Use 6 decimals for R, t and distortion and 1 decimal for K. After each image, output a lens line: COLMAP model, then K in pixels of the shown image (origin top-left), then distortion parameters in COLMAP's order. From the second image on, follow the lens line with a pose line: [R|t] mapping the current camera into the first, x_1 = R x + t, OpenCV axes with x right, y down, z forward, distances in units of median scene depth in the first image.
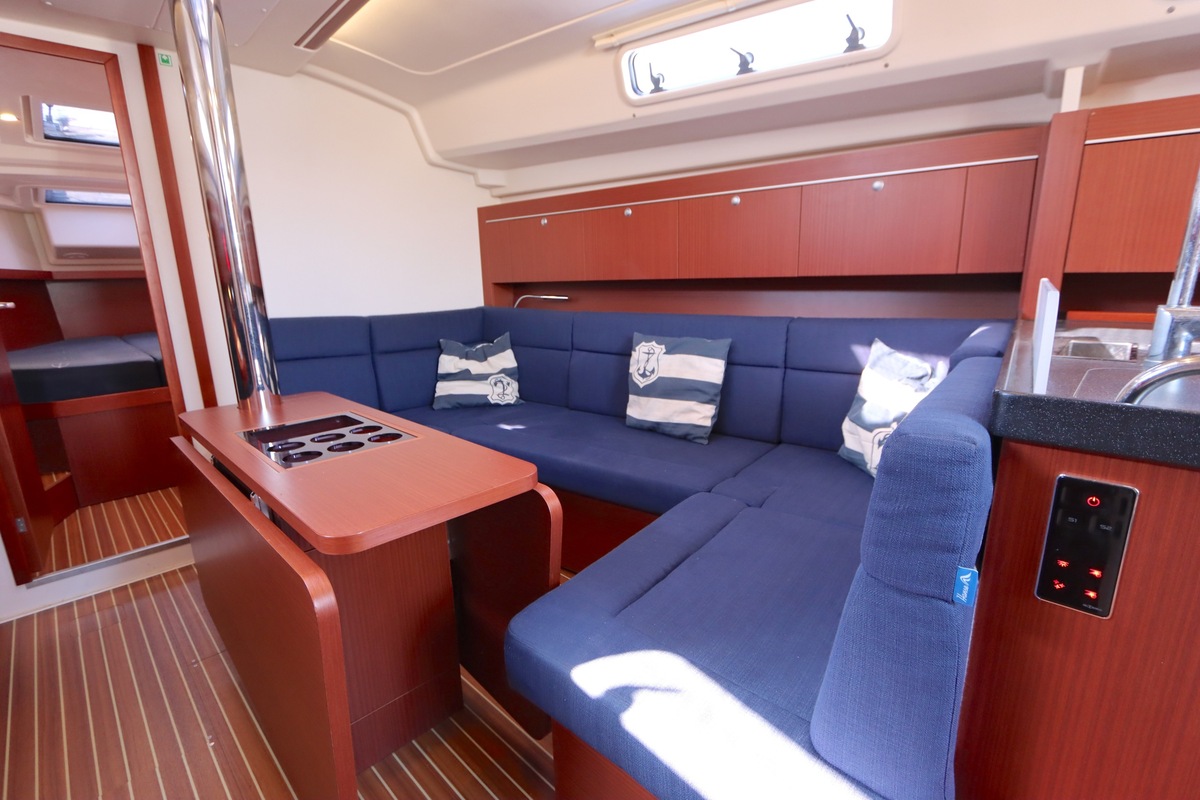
lens RADIAL K [[554.6, 0, 602.2], [0, 554.6, 404.7], [0, 0, 1]] dist [-0.017499, 0.001737]
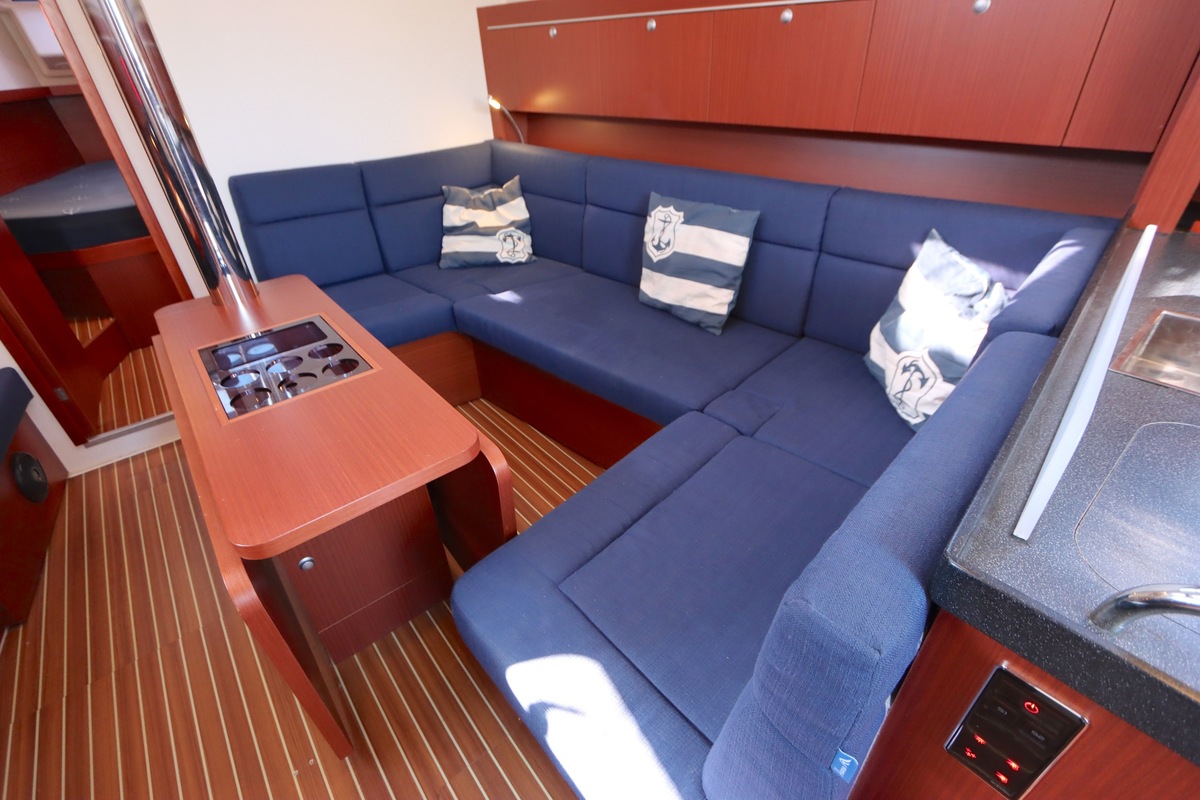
lens RADIAL K [[554.9, 0, 603.2], [0, 554.9, 406.1], [0, 0, 1]] dist [-0.016903, 0.001442]
pose [[0.994247, 0.046684, -0.096398, 0.086477], [-0.010023, 0.936617, 0.350211, -0.126420], [0.106638, -0.347230, 0.931697, 0.088926]]
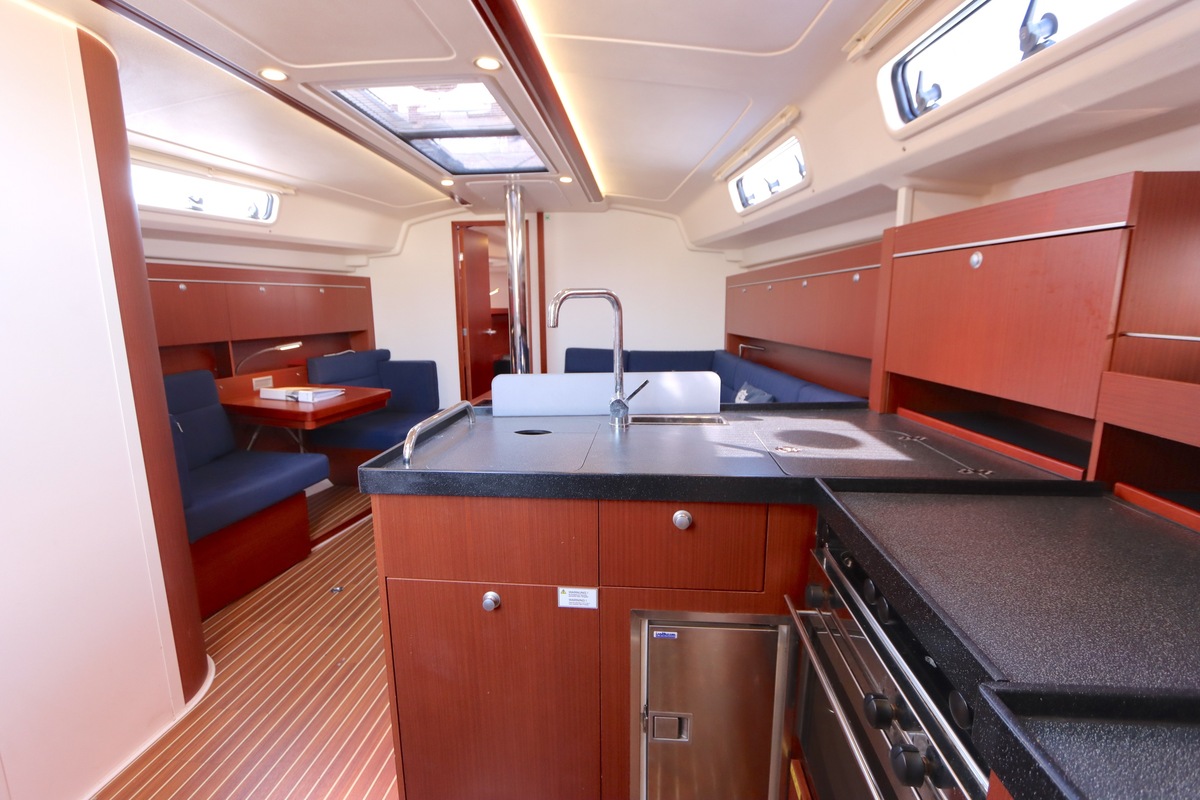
lens RADIAL K [[554.6, 0, 602.2], [0, 554.6, 404.7], [0, 0, 1]] dist [-0.017499, 0.001737]
pose [[0.630206, 0.158036, -0.760174, 0.885338], [-0.188672, 0.980890, 0.047507, -0.080569], [0.753155, 0.113484, 0.647980, -0.081012]]
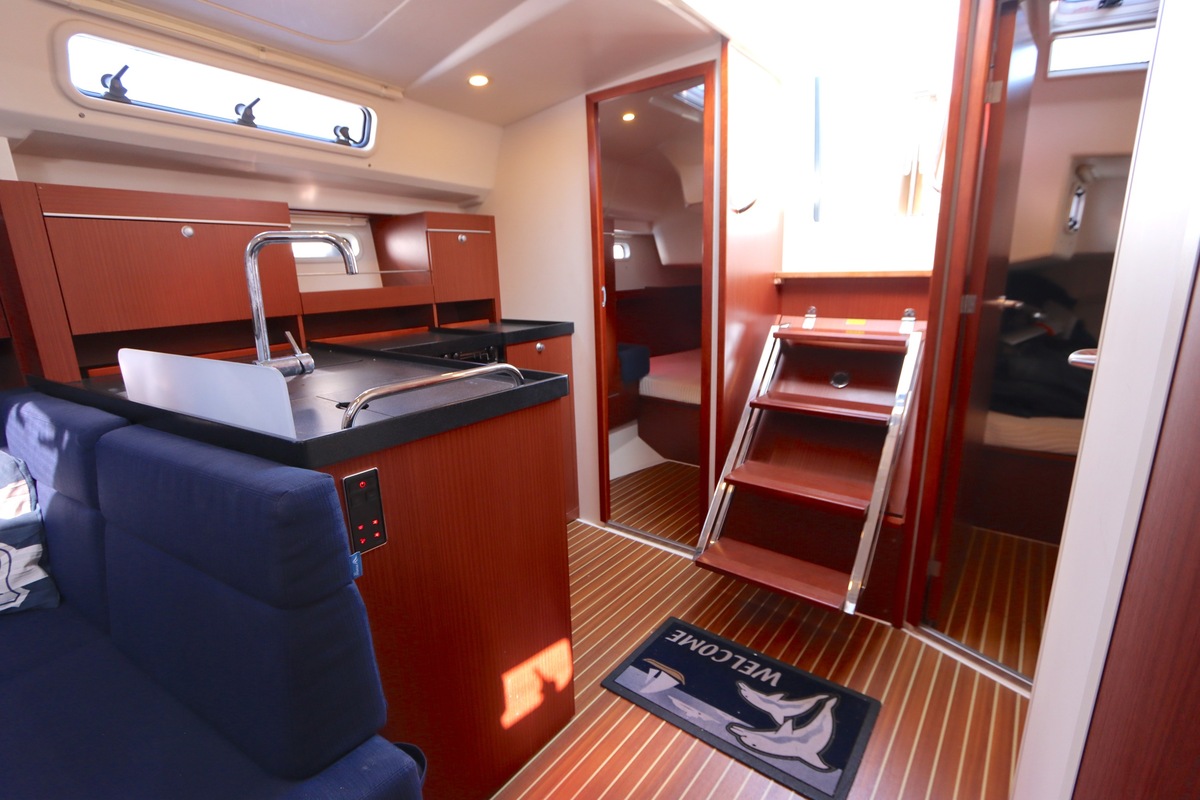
lens RADIAL K [[551.9, 0, 604.5], [0, 551.9, 403.7], [0, 0, 1]] dist [-0.020023, 0.001654]
pose [[-0.107597, -0.216666, 0.970298, -0.196436], [0.260241, 0.935797, 0.237820, -0.067264], [-0.959530, 0.278100, -0.044303, 0.072391]]
